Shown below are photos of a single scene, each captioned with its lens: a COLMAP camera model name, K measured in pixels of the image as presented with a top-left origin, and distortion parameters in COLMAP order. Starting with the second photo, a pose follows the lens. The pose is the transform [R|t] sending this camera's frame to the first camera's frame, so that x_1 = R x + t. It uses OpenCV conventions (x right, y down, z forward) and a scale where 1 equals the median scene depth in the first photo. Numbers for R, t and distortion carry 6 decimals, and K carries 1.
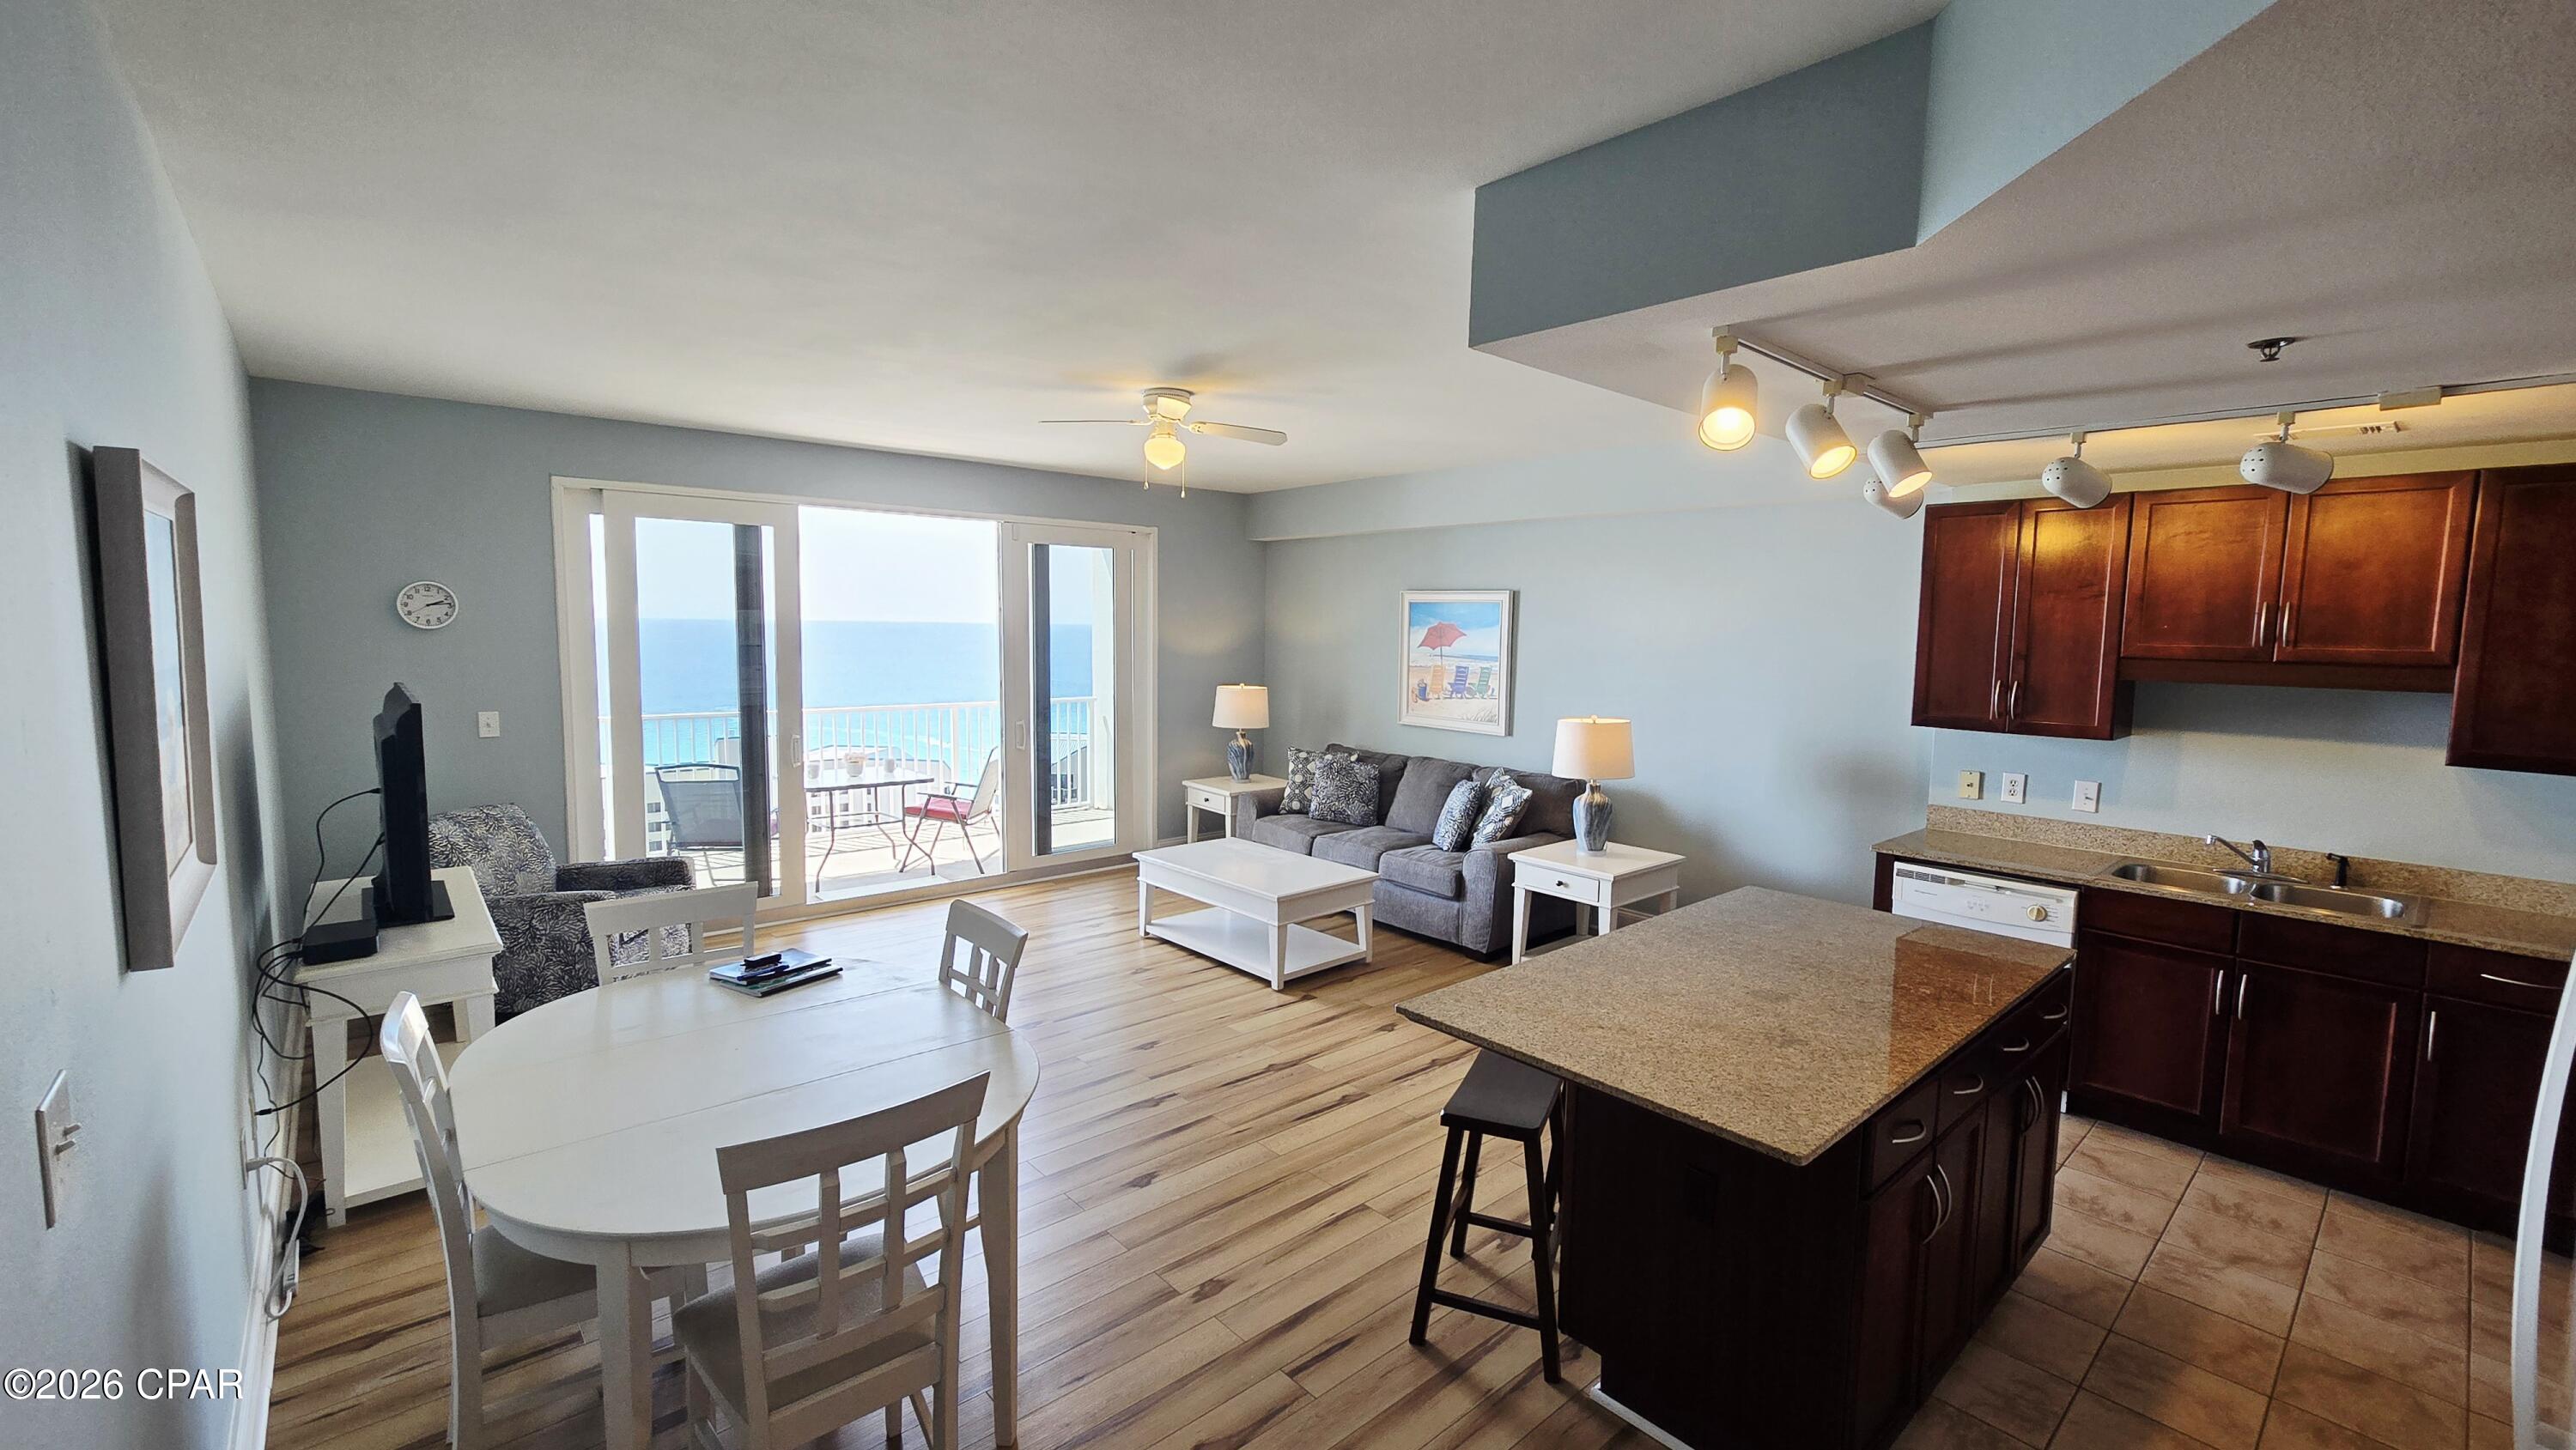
lens RADIAL K [[1055.7, 0, 1303.1], [0, 1055.7, 716.6], [0, 0, 1]] dist [0.006011, -0.000762]
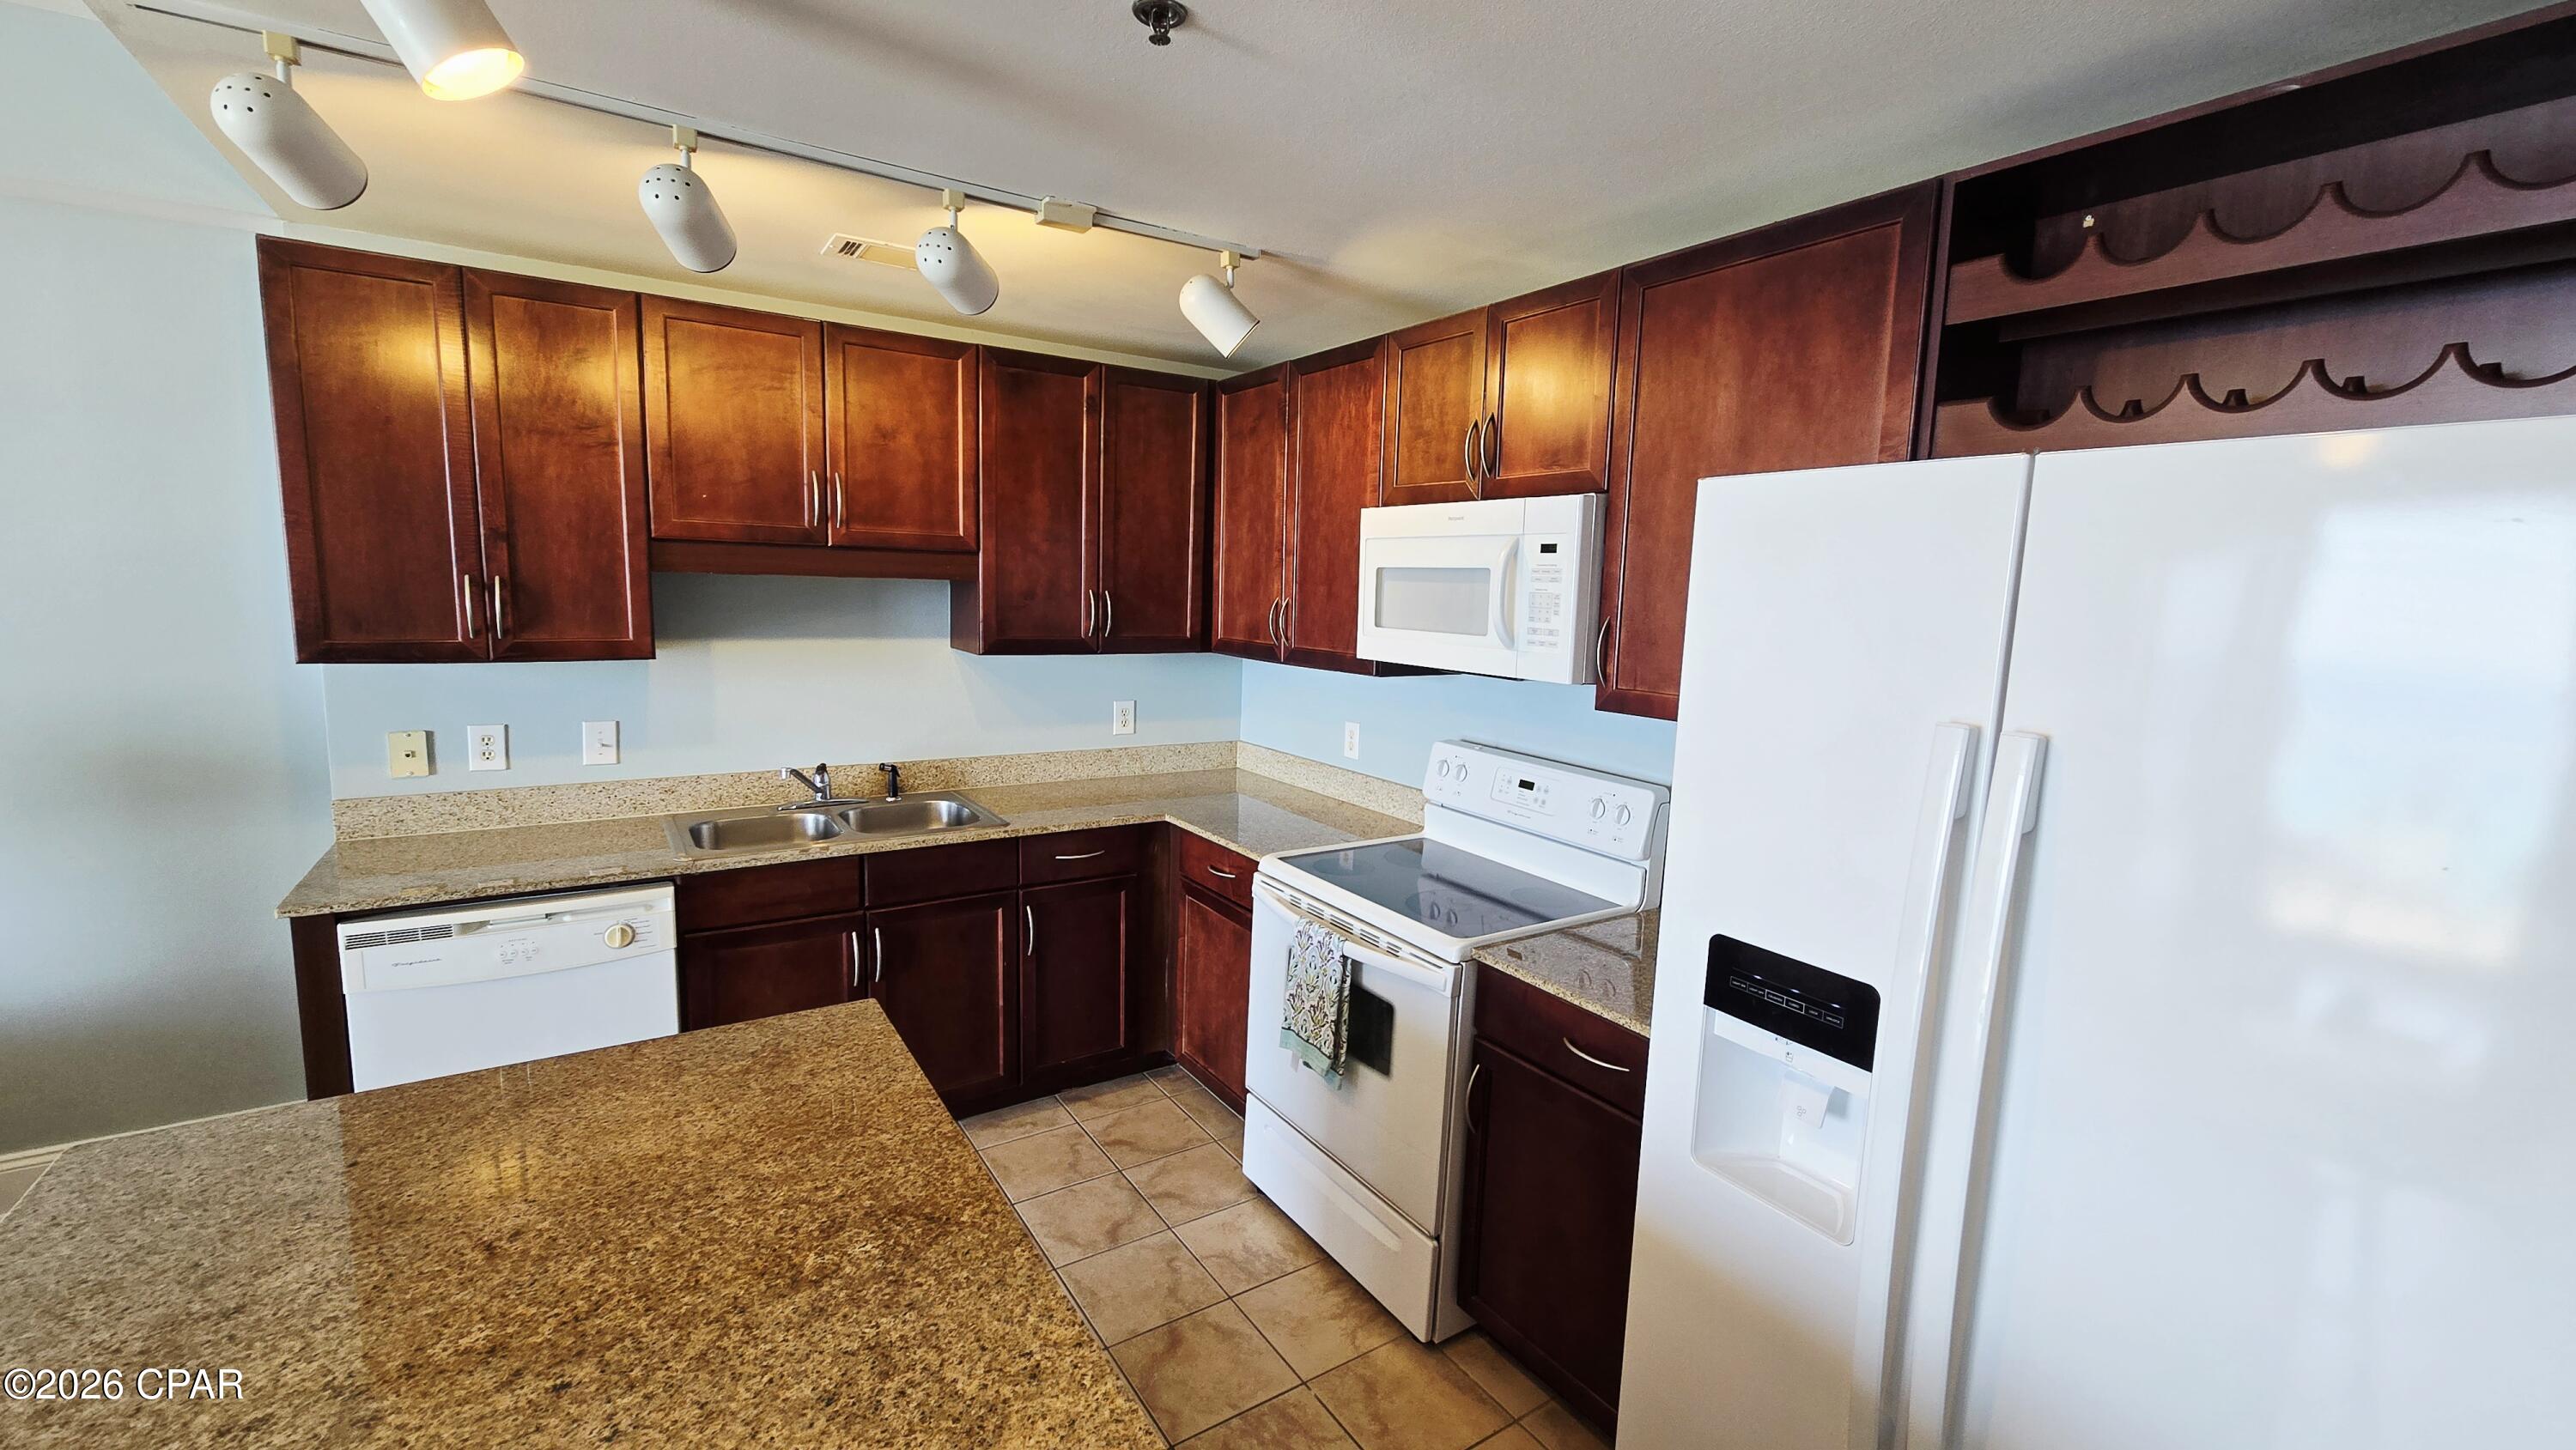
lens RADIAL K [[1055.7, 0, 1300.4], [0, 1055.7, 717.2], [0, 0, 1]] dist [0.006011, -0.000762]
pose [[0.141138, -0.137112, 0.980449, 0.114921], [0.059565, 0.989745, 0.129837, -0.003975], [-0.988196, 0.040076, 0.147858, 0.407364]]
